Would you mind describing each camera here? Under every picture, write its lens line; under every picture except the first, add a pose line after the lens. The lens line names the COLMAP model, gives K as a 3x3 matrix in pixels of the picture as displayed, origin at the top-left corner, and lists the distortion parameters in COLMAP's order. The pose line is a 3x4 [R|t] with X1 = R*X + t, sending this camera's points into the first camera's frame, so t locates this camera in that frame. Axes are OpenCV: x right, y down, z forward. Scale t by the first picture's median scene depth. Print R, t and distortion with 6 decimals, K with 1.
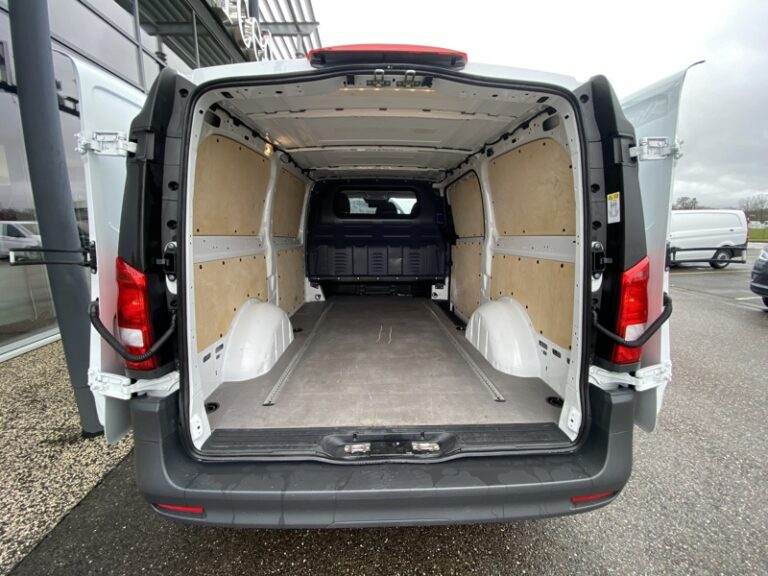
lens RADIAL K [[310.2, 0, 382.7], [0, 310.2, 286.8], [0, 0, 1]] dist [0.018611, -0.020473]
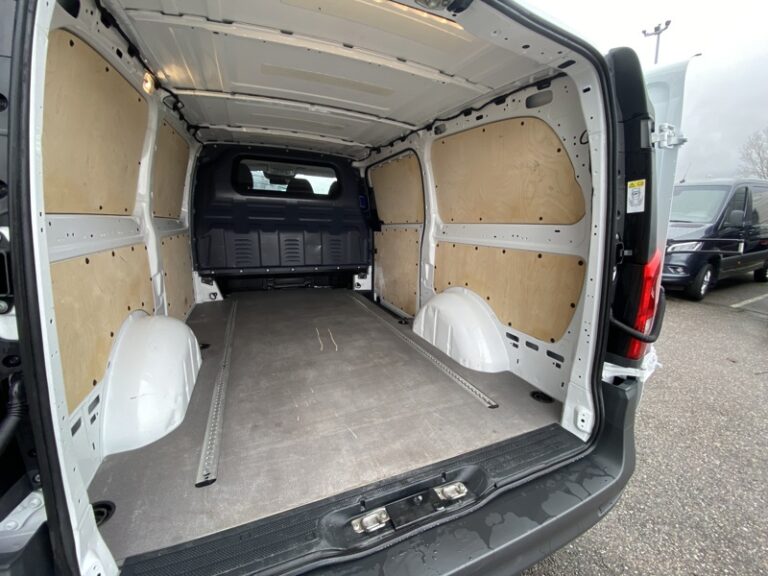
lens RADIAL K [[310.2, 0, 382.7], [0, 310.2, 286.8], [0, 0, 1]] dist [0.018611, -0.020473]
pose [[0.932582, -0.054244, 0.356860, -0.190721], [0.036888, 0.997790, 0.055269, -0.037410], [-0.359070, -0.038379, 0.932521, 0.235168]]
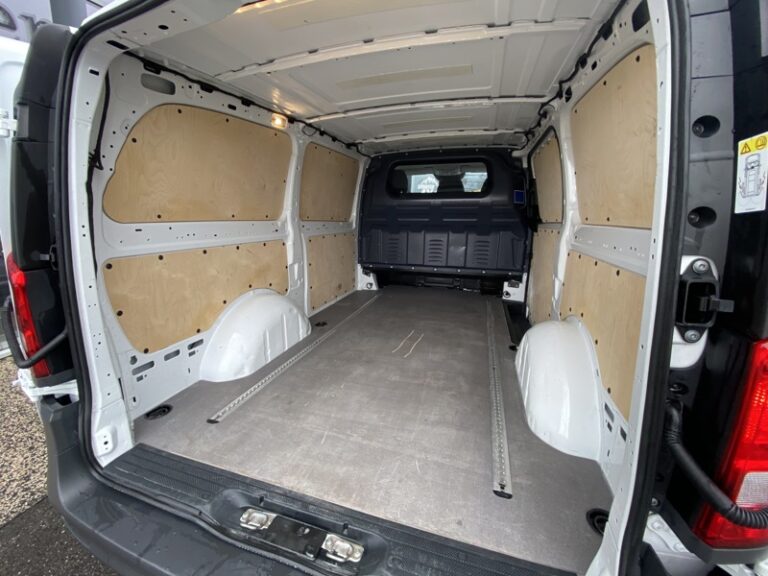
lens RADIAL K [[310.2, 0, 382.7], [0, 310.2, 286.8], [0, 0, 1]] dist [0.018611, -0.020473]
pose [[0.942856, 0.079888, -0.323482, 0.264925], [-0.059496, 0.995595, 0.072459, -0.068056], [0.327846, -0.049072, 0.943456, 0.290927]]
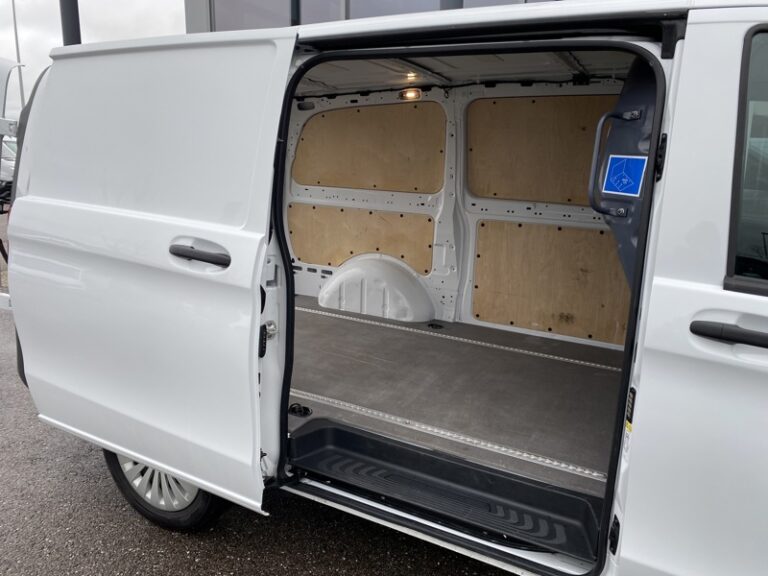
lens RADIAL K [[583.4, 0, 383.0], [0, 583.4, 272.8], [0, 0, 1]] dist [0.150390, -0.263737]
pose [[-0.500065, 0.151027, -0.852717, 1.343735], [-0.175455, 0.946584, 0.270546, -0.469586], [0.848027, 0.284904, -0.446855, 2.122955]]
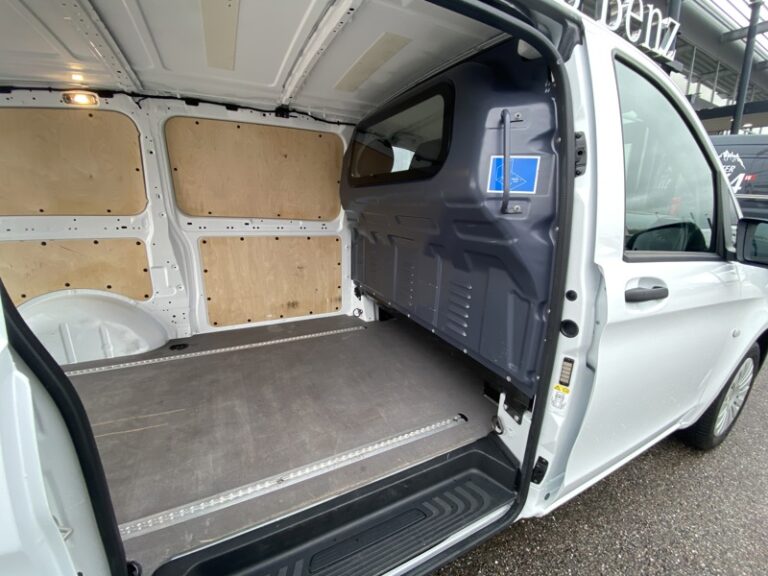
lens RADIAL K [[310.2, 0, 382.7], [0, 310.2, 286.8], [0, 0, 1]] dist [0.018611, -0.020473]
pose [[0.412458, 0.237077, -0.879587, 0.777664], [-0.170035, 0.968610, 0.181338, -0.306905], [0.894967, 0.074766, 0.439822, 1.583163]]
